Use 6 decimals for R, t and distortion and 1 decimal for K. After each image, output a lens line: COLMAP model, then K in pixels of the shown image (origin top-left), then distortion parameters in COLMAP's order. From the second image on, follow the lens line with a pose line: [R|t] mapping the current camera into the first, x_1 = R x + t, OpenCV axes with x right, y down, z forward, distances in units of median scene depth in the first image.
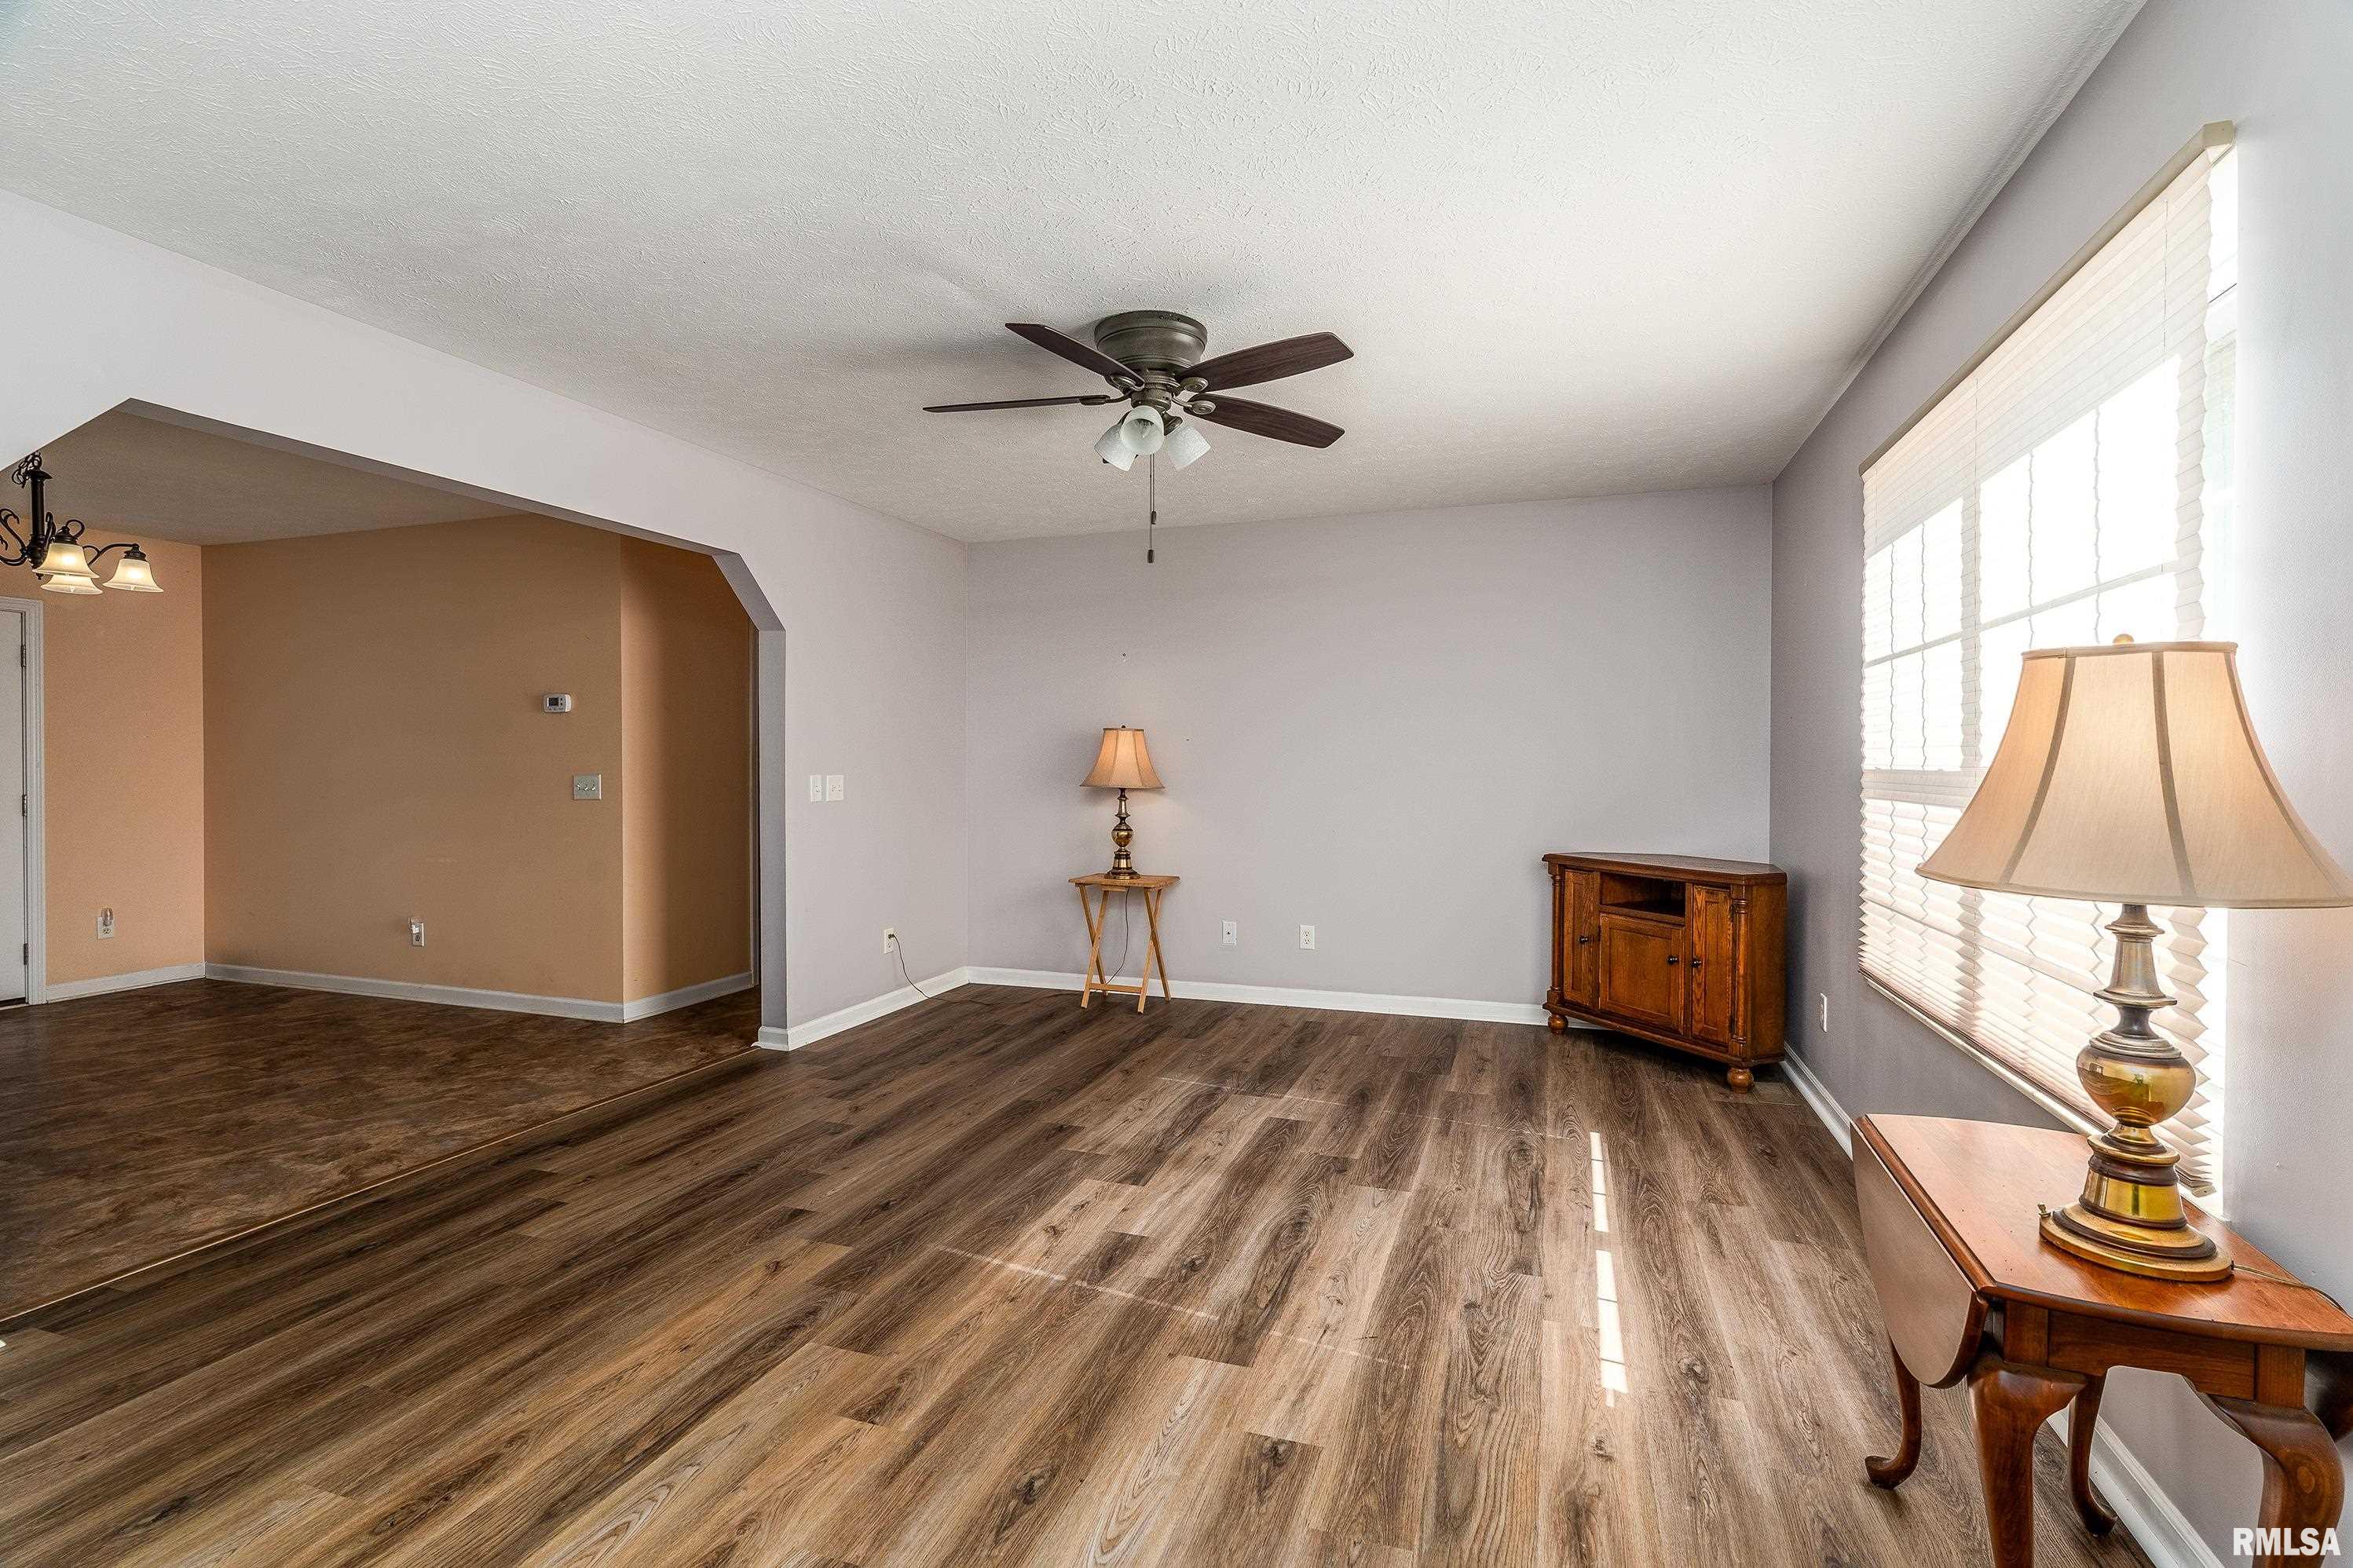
lens RADIAL K [[1082.3, 0, 1173.7], [0, 1082.3, 771.8], [0, 0, 1]] dist [-0.002521, -0.000084]
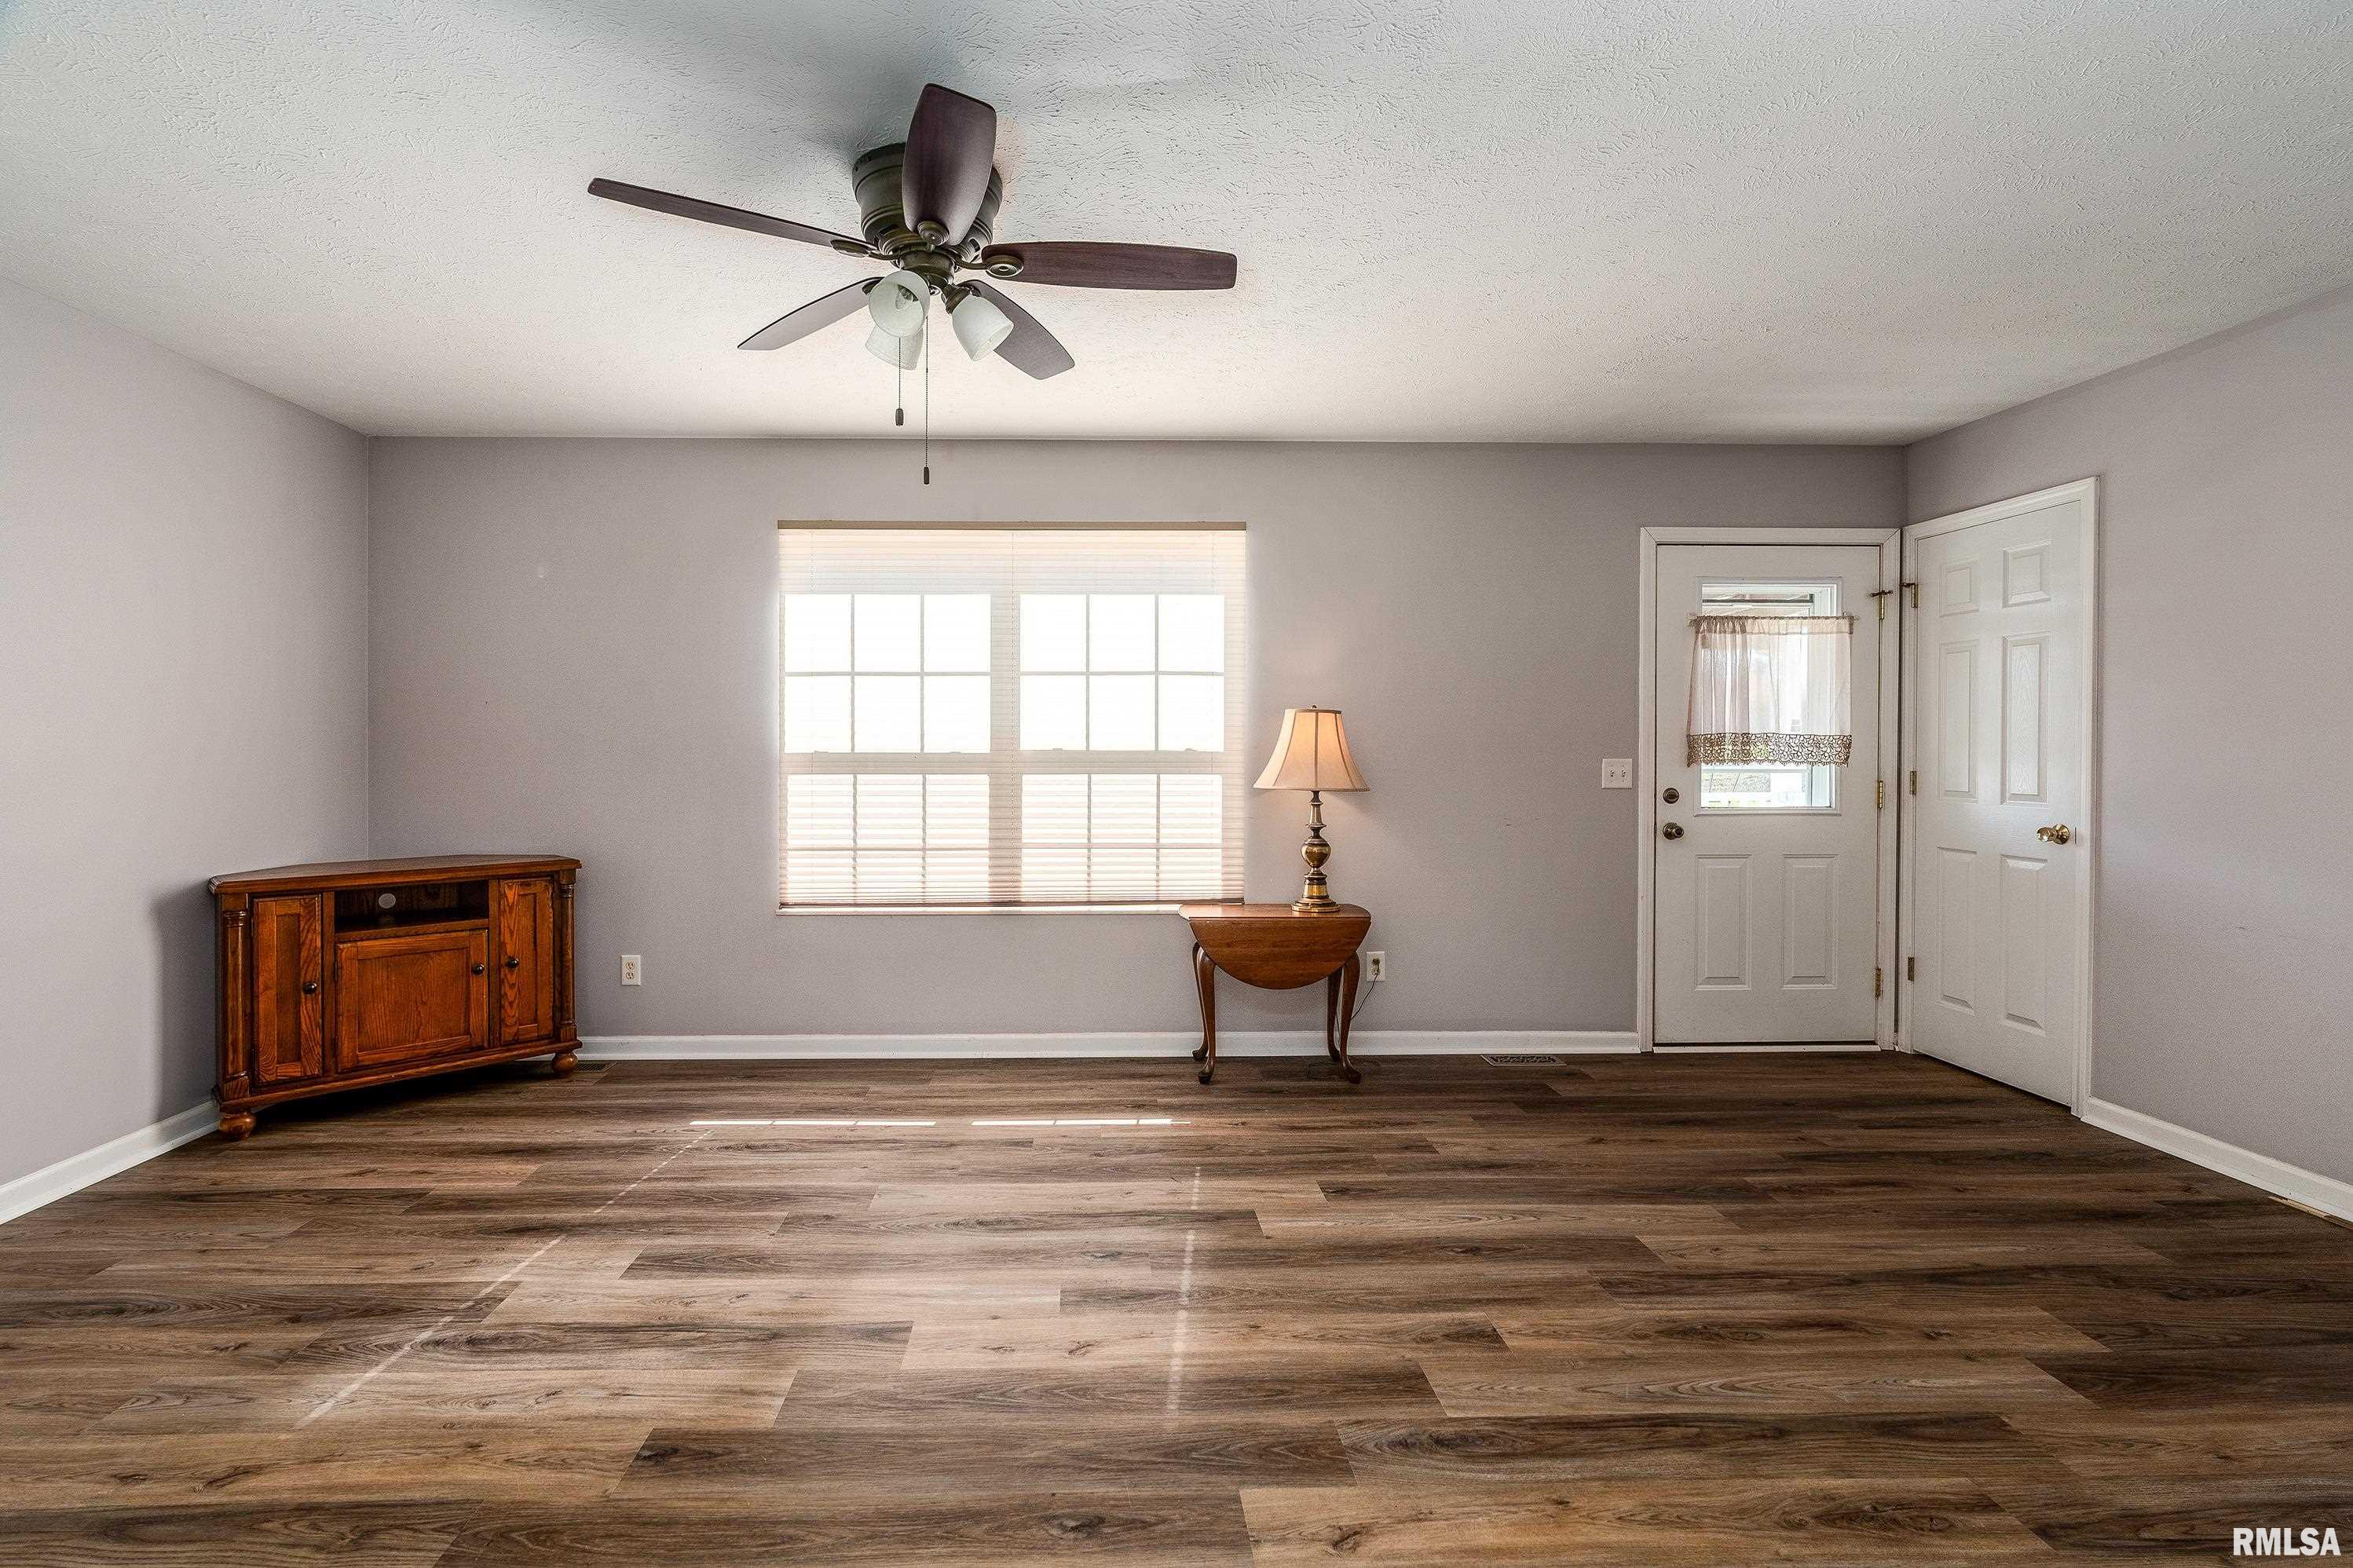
lens RADIAL K [[1082.3, 0, 1113.8], [0, 1082.3, 759.6], [0, 0, 1]] dist [-0.002521, -0.000084]
pose [[-0.352545, -0.008039, 0.935760, -0.833040], [0.006405, 0.999919, 0.011004, -0.007223], [-0.935773, 0.009873, -0.352465, 1.233411]]
